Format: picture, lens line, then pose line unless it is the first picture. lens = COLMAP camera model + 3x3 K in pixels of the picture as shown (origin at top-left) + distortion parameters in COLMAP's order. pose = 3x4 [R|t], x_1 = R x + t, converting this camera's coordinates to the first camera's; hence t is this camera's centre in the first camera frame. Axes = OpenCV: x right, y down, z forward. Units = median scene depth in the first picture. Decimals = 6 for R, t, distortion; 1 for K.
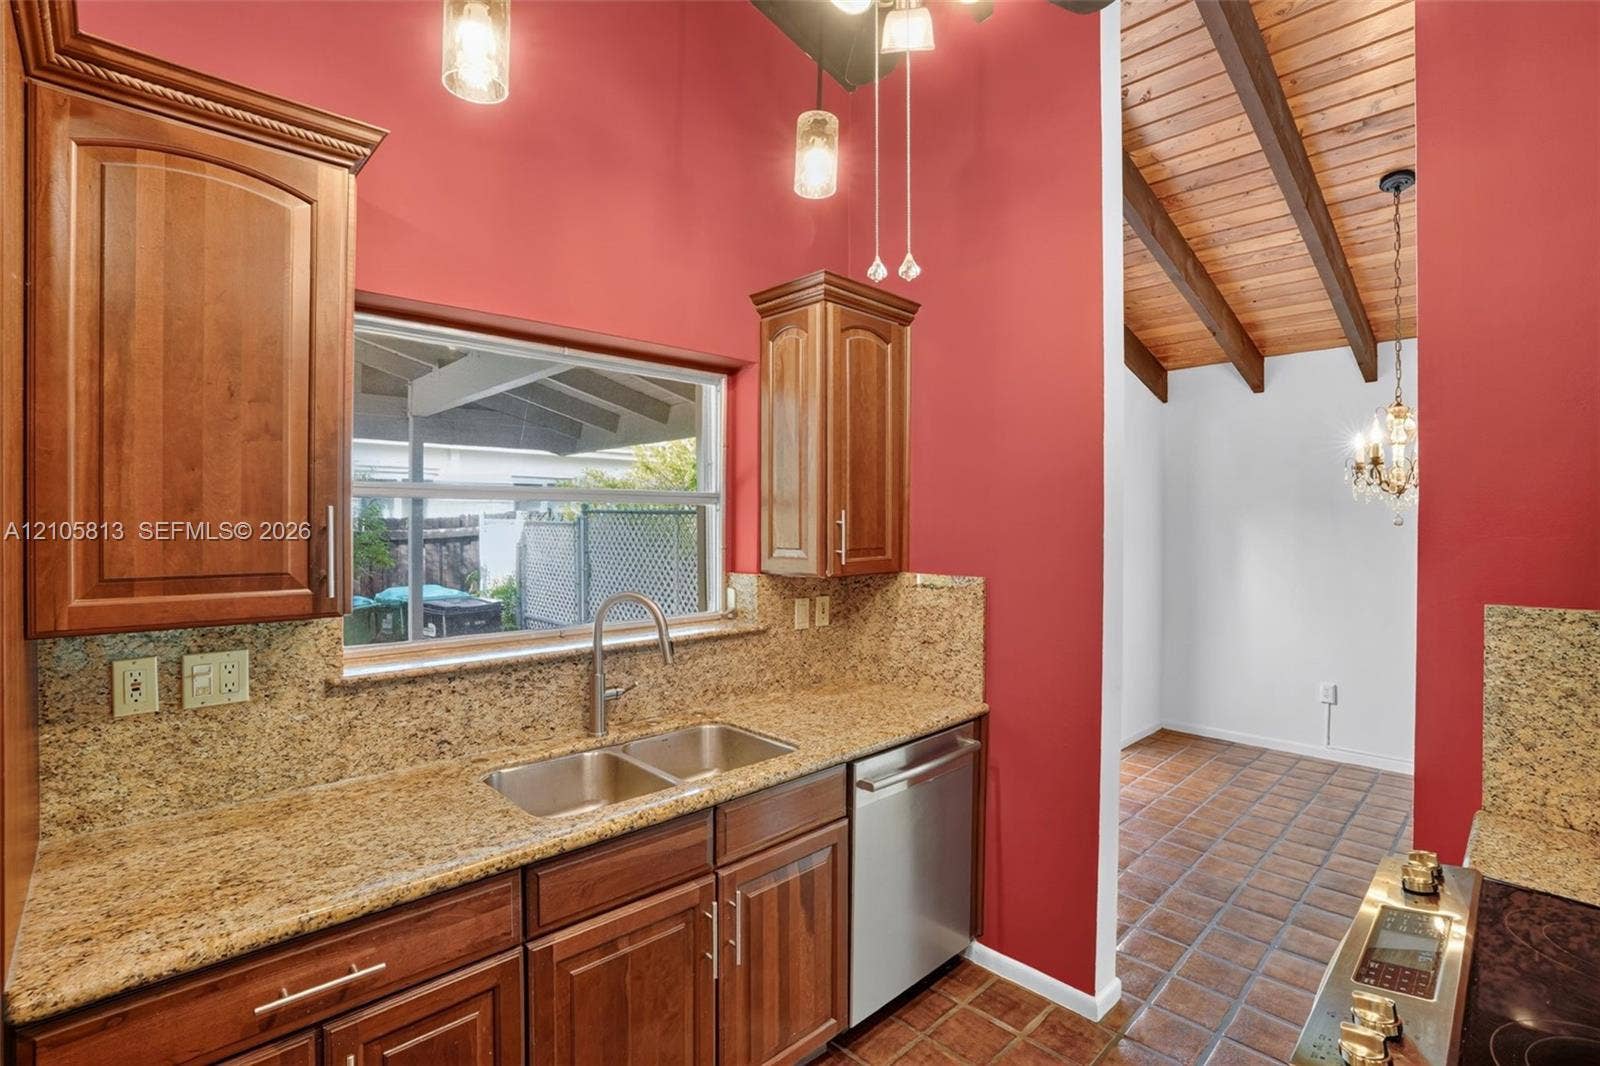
lens RADIAL K [[728.0, 0, 801.4], [0, 728.0, 527.8], [0, 0, 1]] dist [-0.013694, 0.000391]
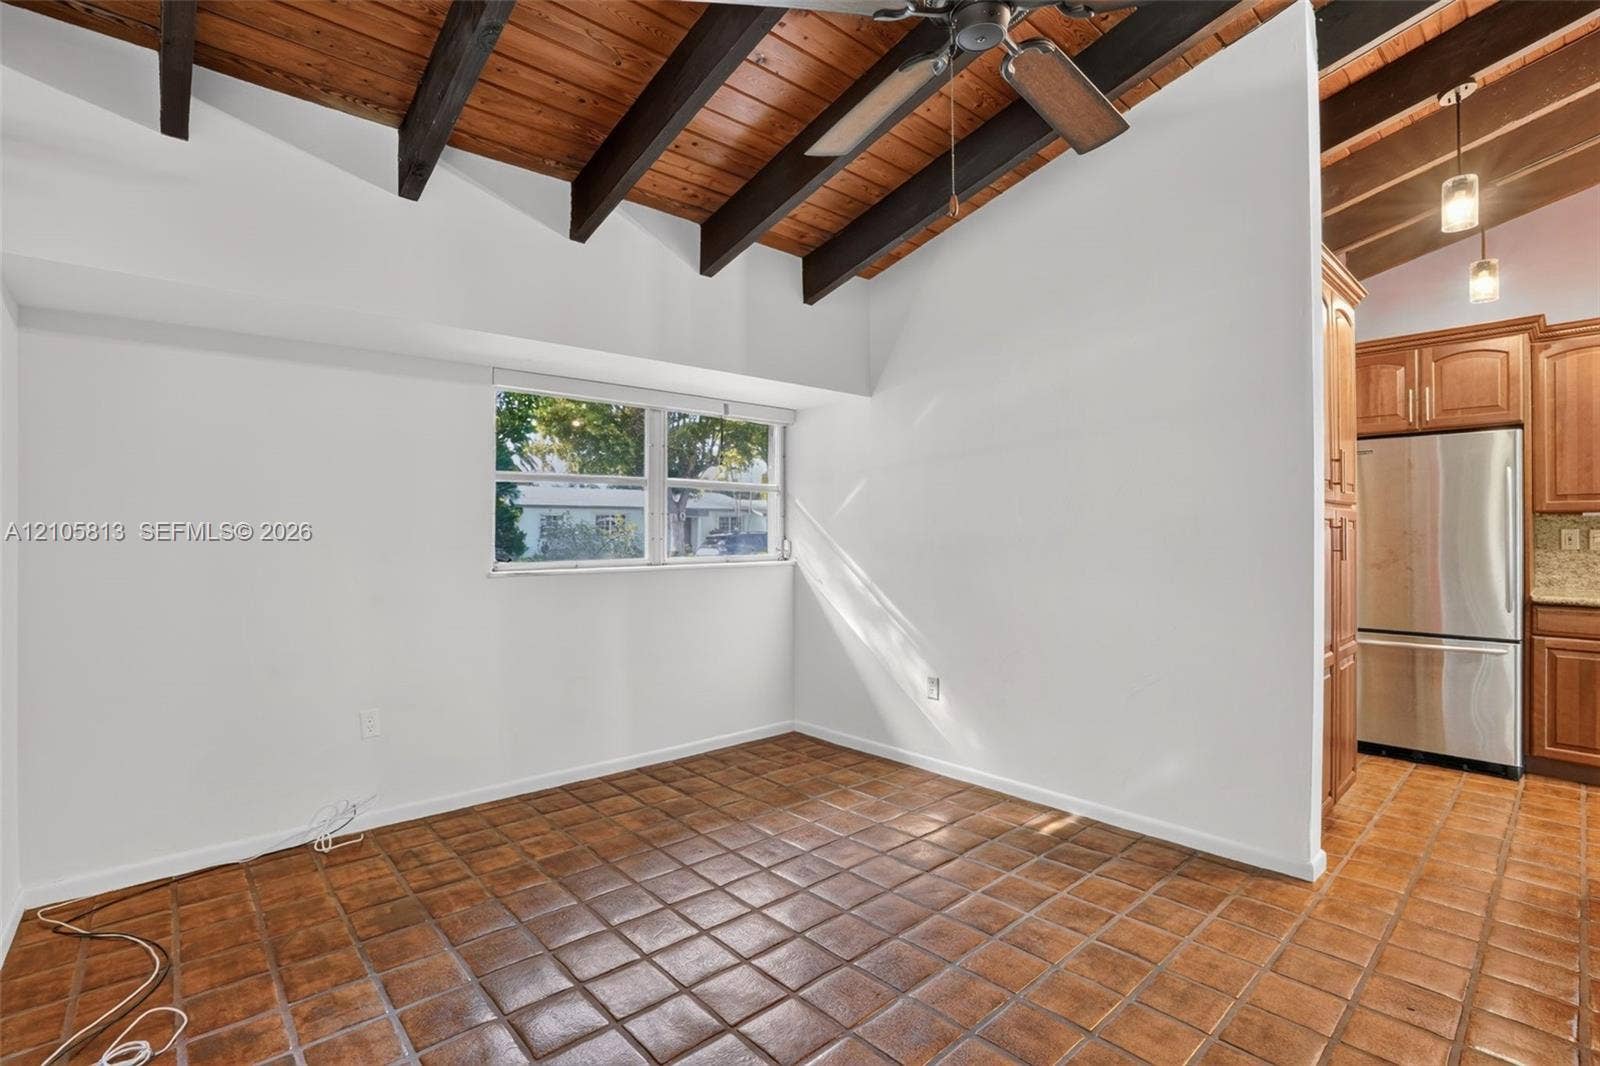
lens RADIAL K [[728.0, 0, 802.3], [0, 728.0, 535.3], [0, 0, 1]] dist [-0.013694, 0.000391]
pose [[-0.022719, 0.003941, -0.999734, 2.053789], [0.005169, 0.999979, 0.003824, 0.202634], [0.999729, -0.005080, -0.022739, -2.041984]]
